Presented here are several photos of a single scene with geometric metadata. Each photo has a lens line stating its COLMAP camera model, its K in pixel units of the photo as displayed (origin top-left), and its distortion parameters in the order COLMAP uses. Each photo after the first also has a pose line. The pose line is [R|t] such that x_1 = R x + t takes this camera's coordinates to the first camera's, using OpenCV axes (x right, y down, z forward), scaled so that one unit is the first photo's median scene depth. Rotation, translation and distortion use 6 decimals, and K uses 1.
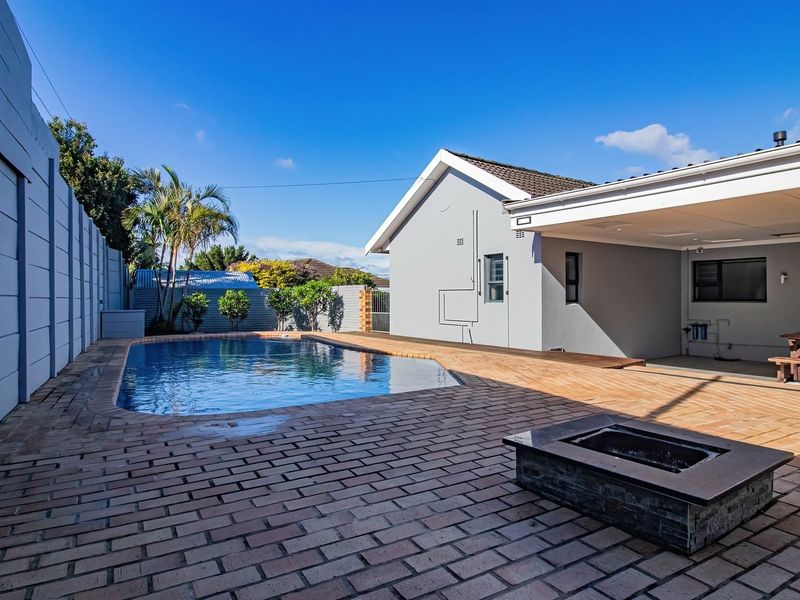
lens RADIAL K [[516.7, 0, 388.6], [0, 516.7, 302.4], [0, 0, 1]] dist [-0.019473, -0.001541]
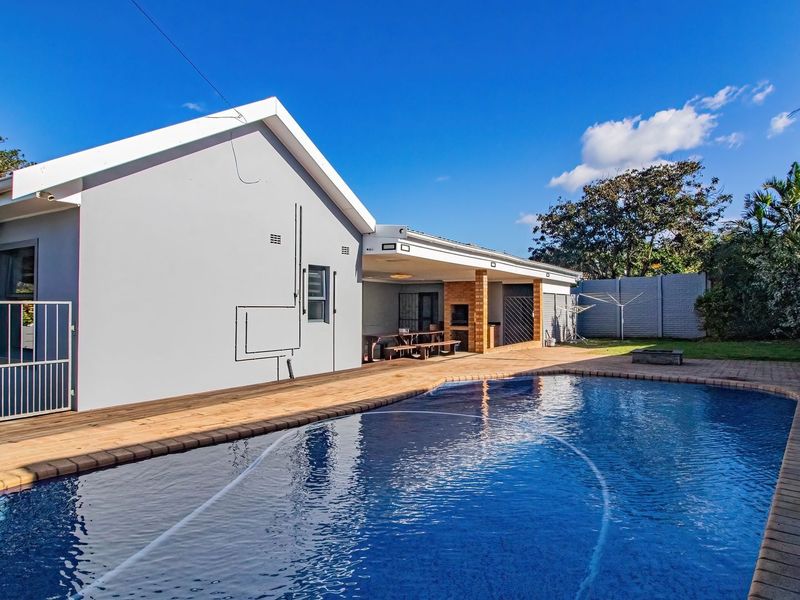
lens RADIAL K [[516.7, 0, 388.6], [0, 516.7, 302.4], [0, 0, 1]] dist [-0.019473, -0.001541]
pose [[-0.435853, 0.009685, 0.899966, -0.533509], [0.009036, 0.999939, -0.006385, -0.022971], [-0.899973, 0.005350, -0.435914, 1.101066]]
